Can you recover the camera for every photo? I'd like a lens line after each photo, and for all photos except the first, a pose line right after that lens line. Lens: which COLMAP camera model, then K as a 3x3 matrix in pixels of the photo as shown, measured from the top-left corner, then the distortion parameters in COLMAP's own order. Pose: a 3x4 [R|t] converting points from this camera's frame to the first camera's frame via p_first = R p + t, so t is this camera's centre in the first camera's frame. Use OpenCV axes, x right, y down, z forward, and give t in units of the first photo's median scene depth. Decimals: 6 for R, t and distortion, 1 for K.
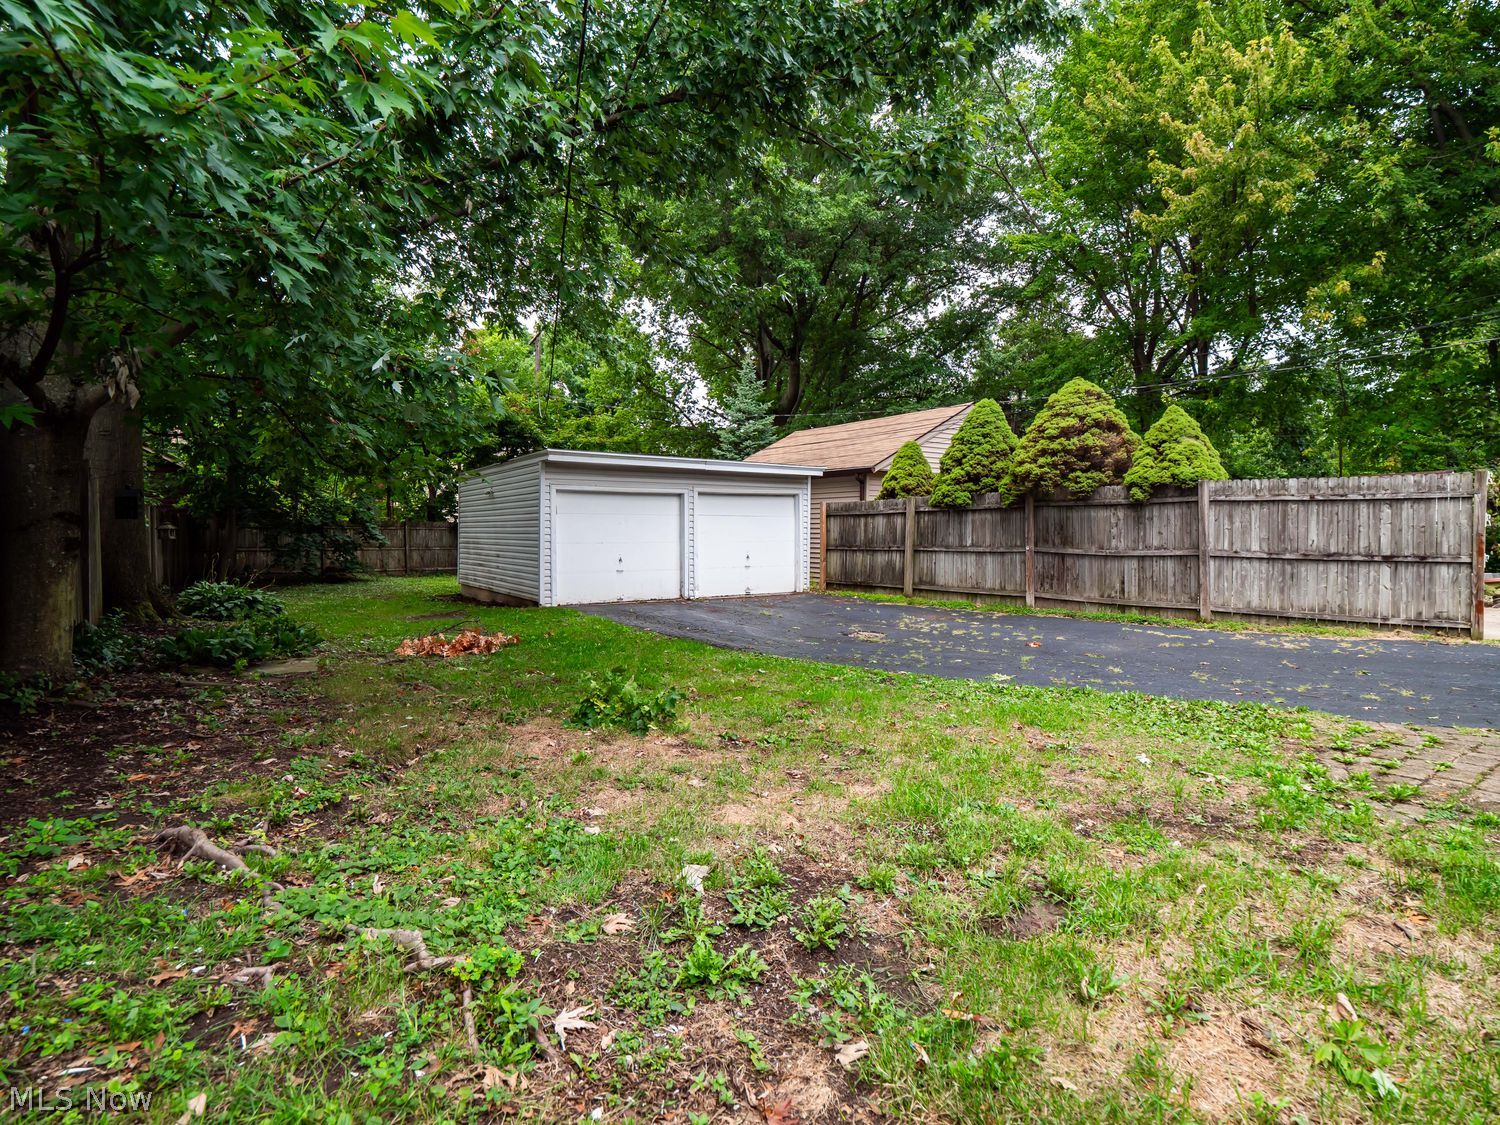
lens RADIAL K [[789.5, 0, 826.7], [0, 789.5, 567.6], [0, 0, 1]] dist [0.001123, 0.000181]
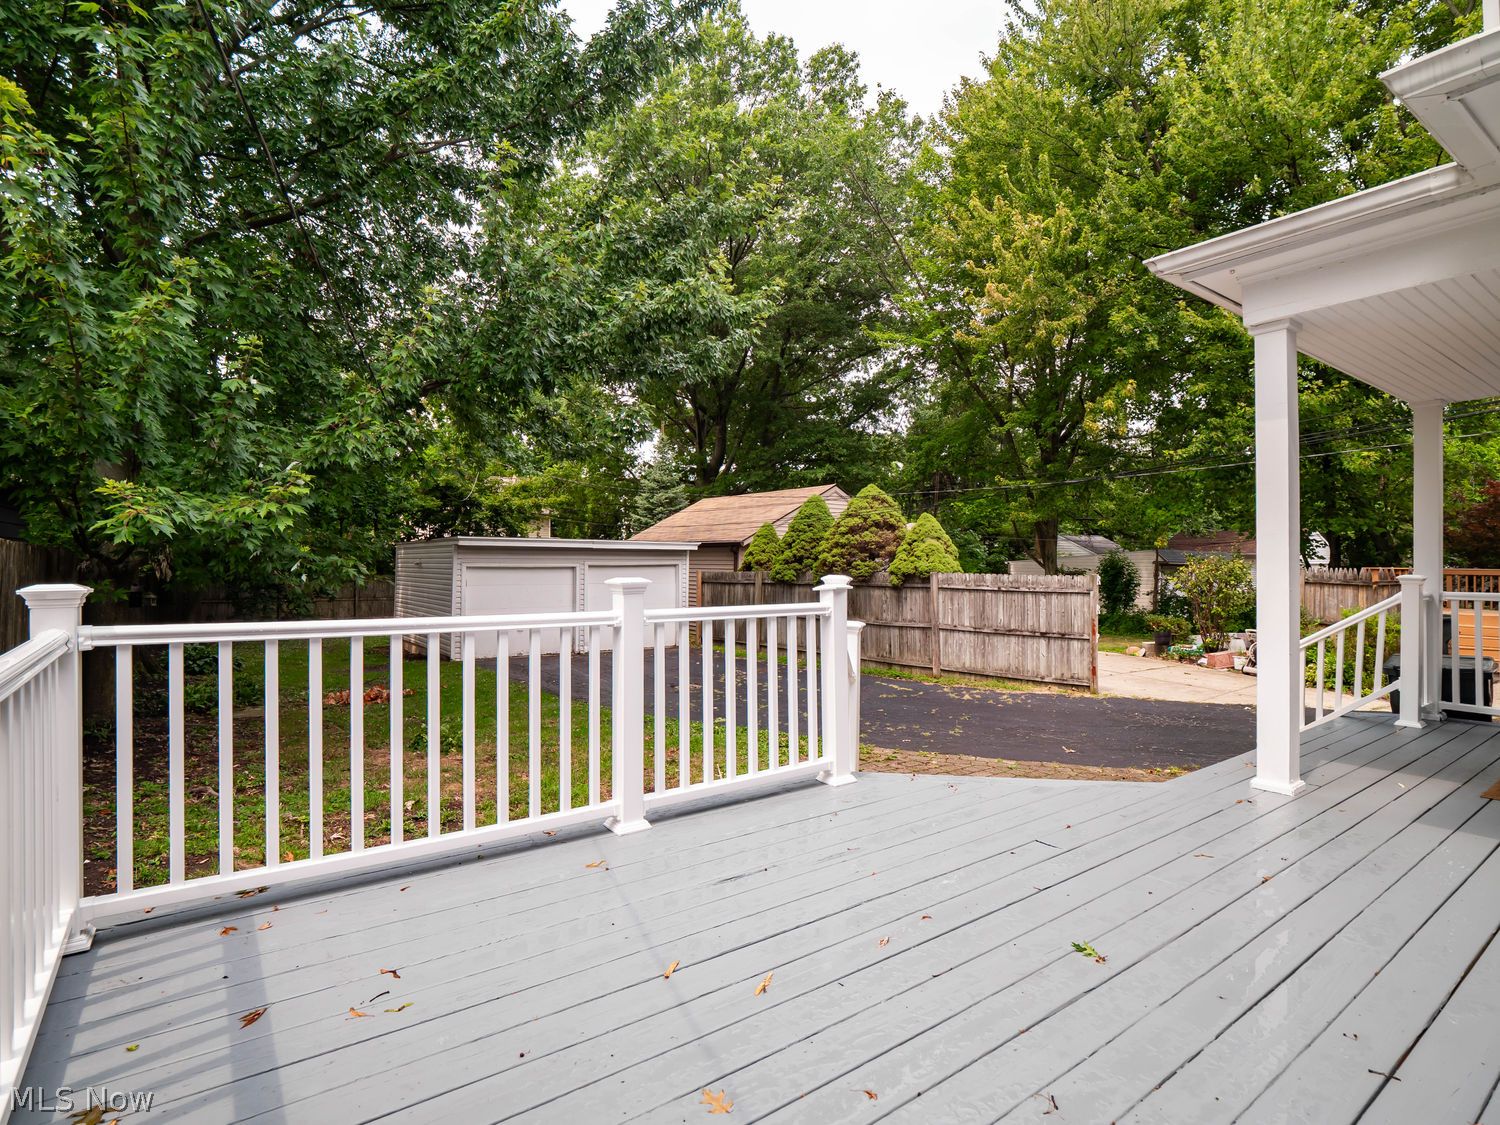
lens RADIAL K [[760.2, 0, 788.6], [0, 760.2, 566.8], [0, 0, 1]] dist [-0.002251, -0.000703]
pose [[0.999812, 0.004063, 0.018969, 0.178948], [-0.003032, 0.998533, -0.054069, -0.043083], [-0.019161, 0.054001, 0.998357, -0.262463]]
